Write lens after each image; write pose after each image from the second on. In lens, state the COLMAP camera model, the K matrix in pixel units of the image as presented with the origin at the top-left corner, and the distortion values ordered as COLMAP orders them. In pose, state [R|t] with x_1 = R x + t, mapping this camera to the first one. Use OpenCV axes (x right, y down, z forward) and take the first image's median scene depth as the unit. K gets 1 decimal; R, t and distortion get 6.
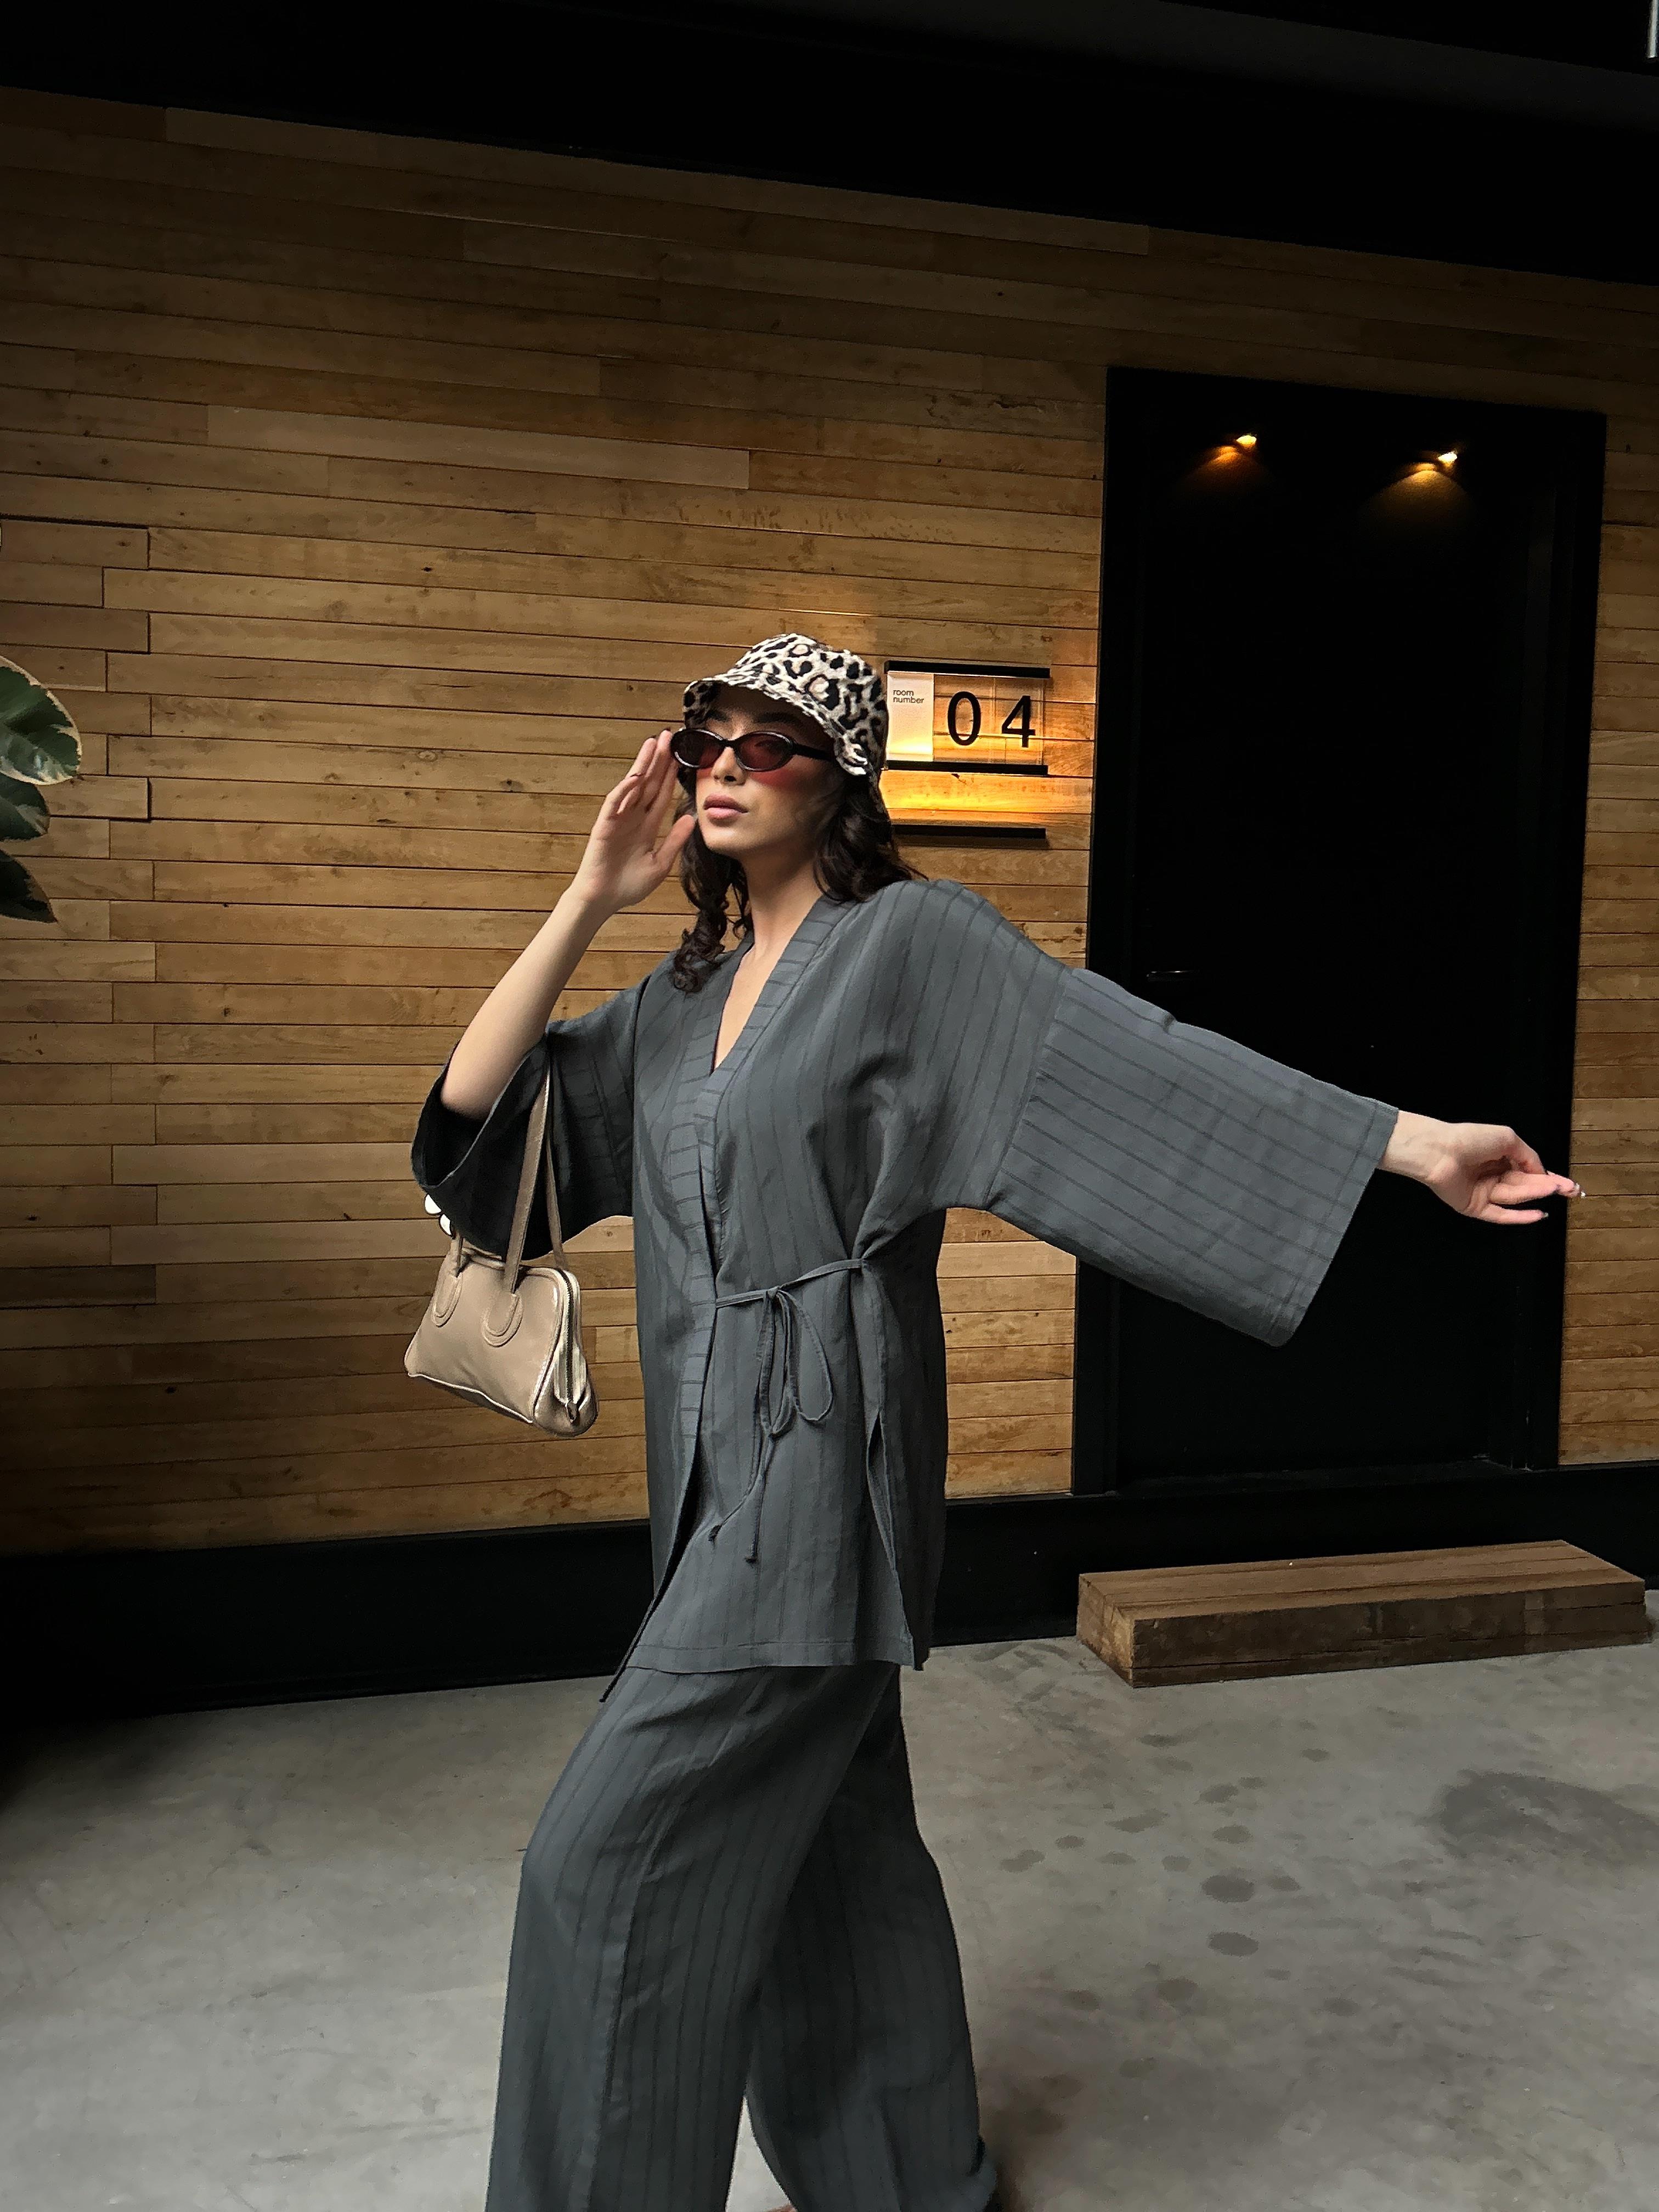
lens RADIAL K [[2166.8, 0, 856.0], [0, 2166.8, 1116.3], [0, 0, 1]] dist [0.006721, 0.000000]
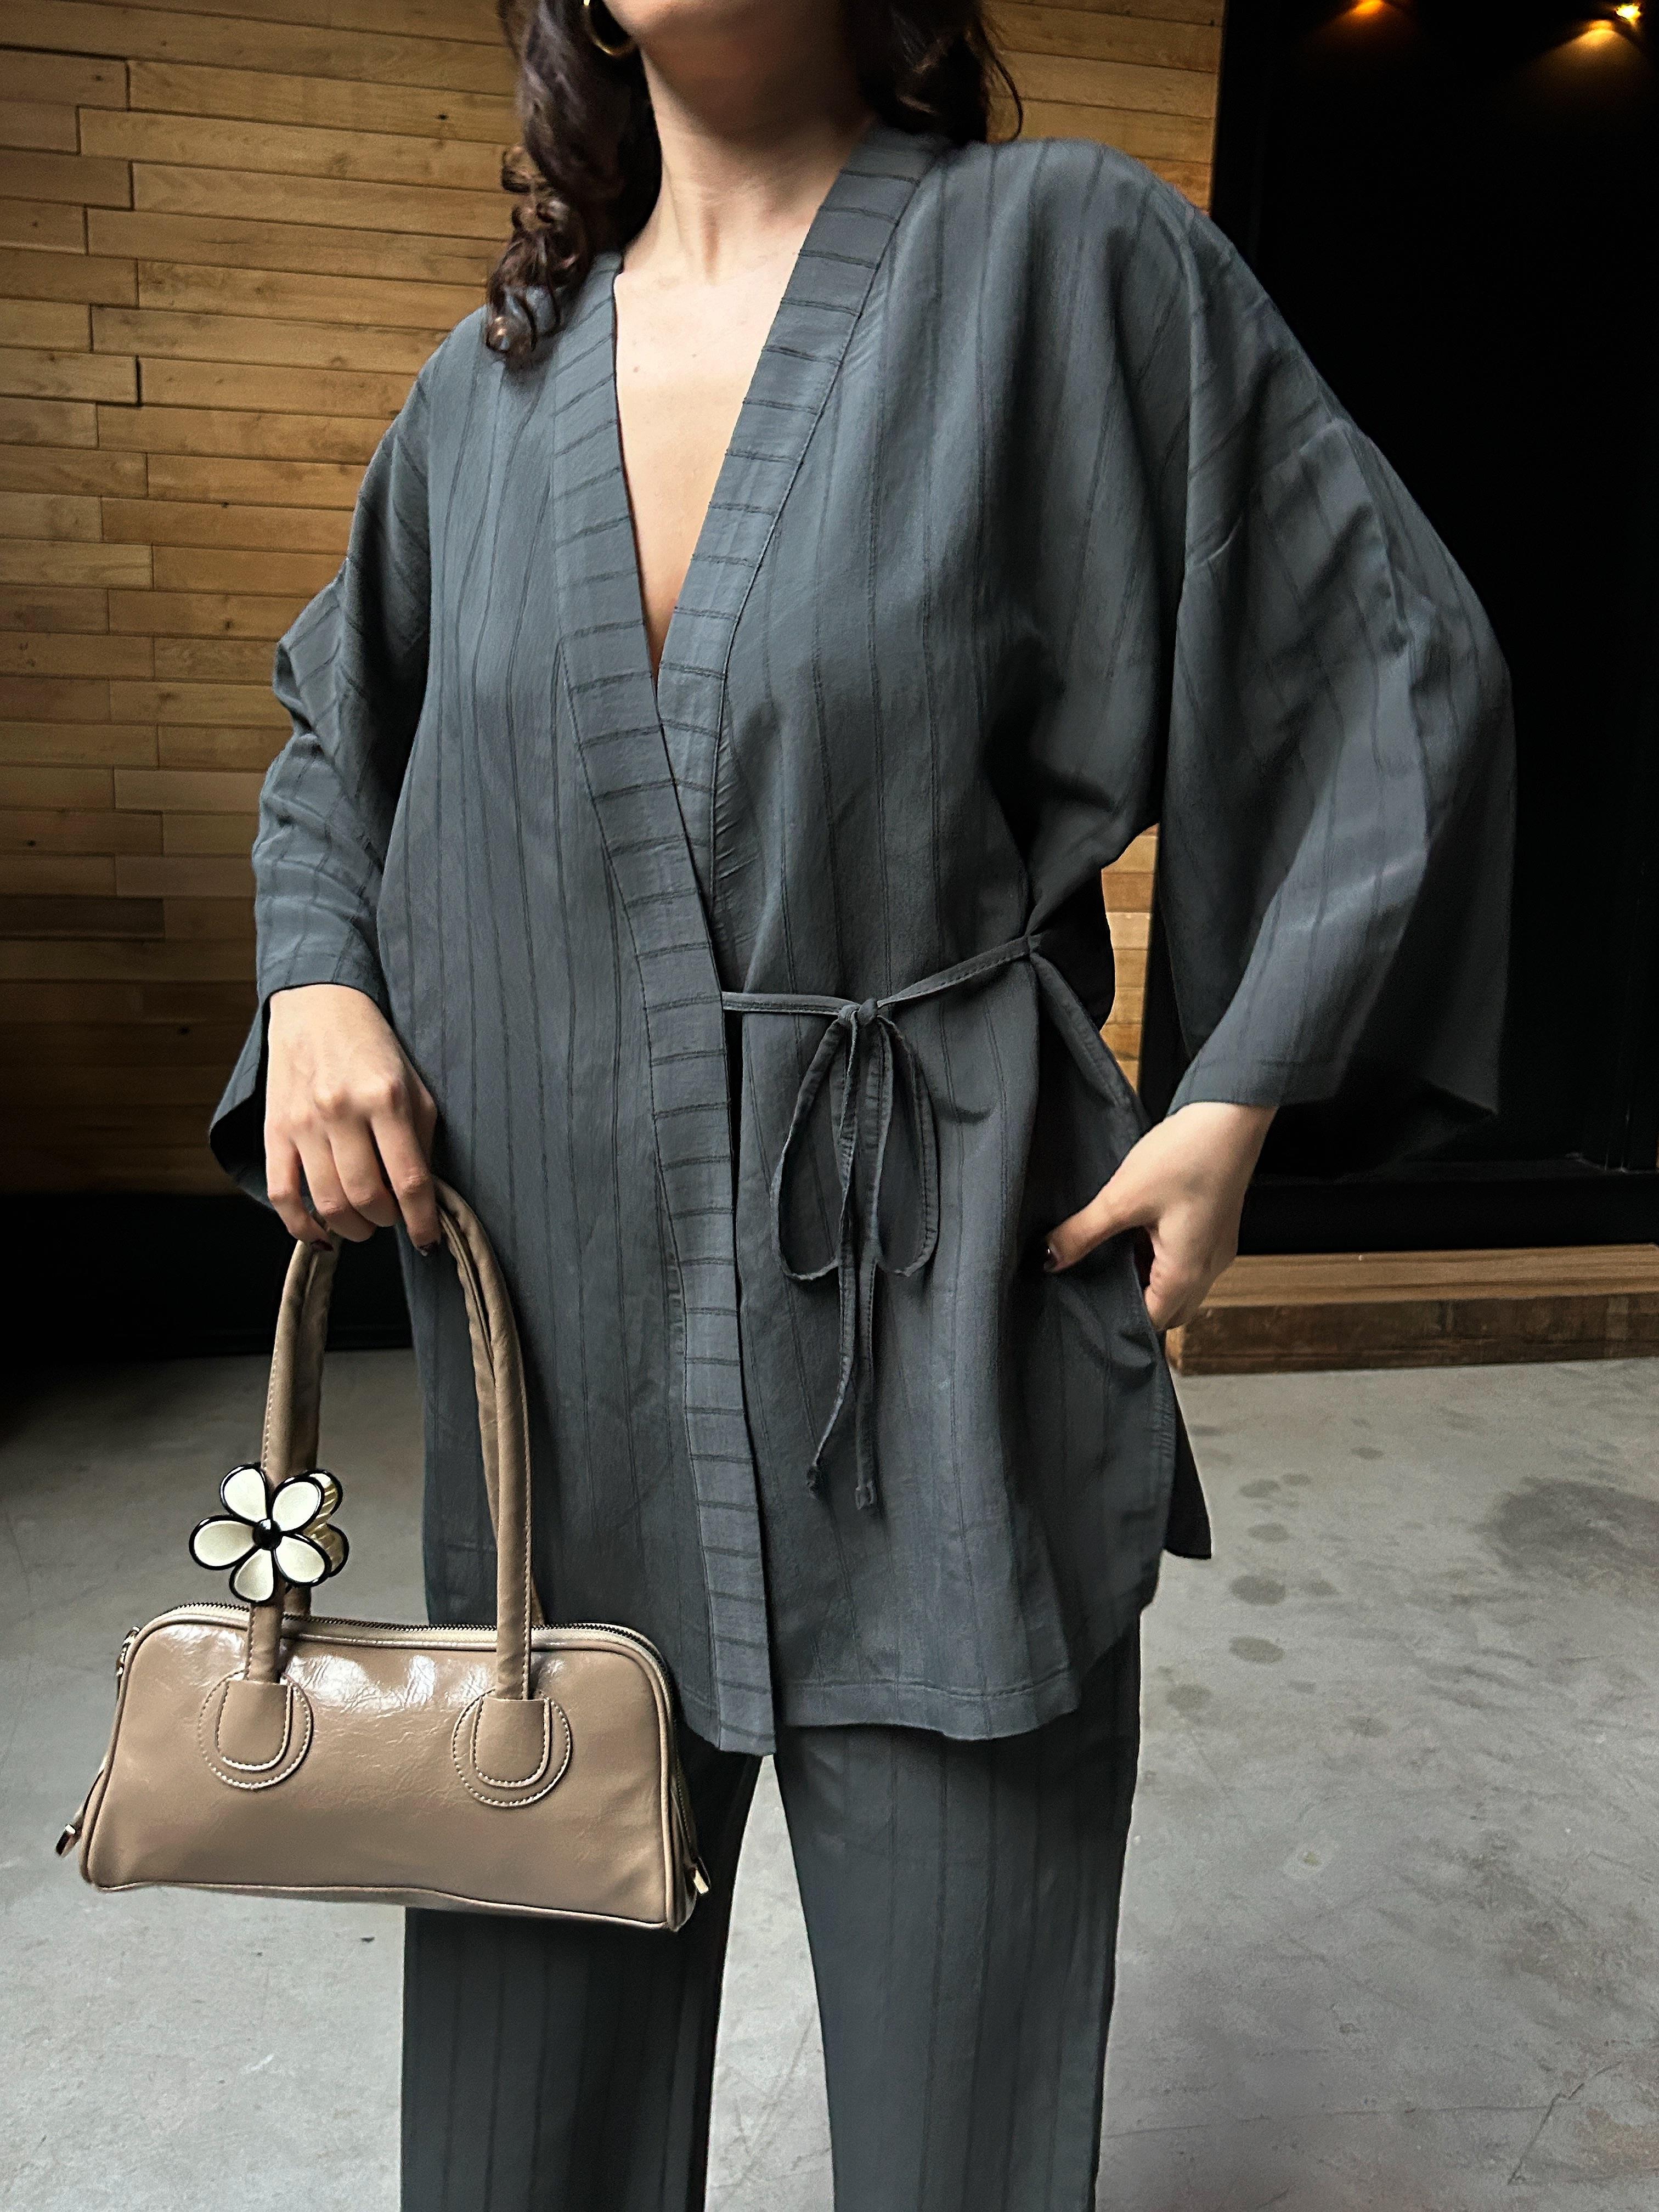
lens RADIAL K [[1985.9, 0, 853.1], [0, 1985.9, 1158.2], [0, 0, 1]] dist [0.012010, -0.022381]
pose [[0.996914, 0.037061, -0.069201, 0.042499], [-0.025752, 0.987154, 0.157681, 0.035793], [0.074156, -0.155413, 0.985062, 0.147365]]
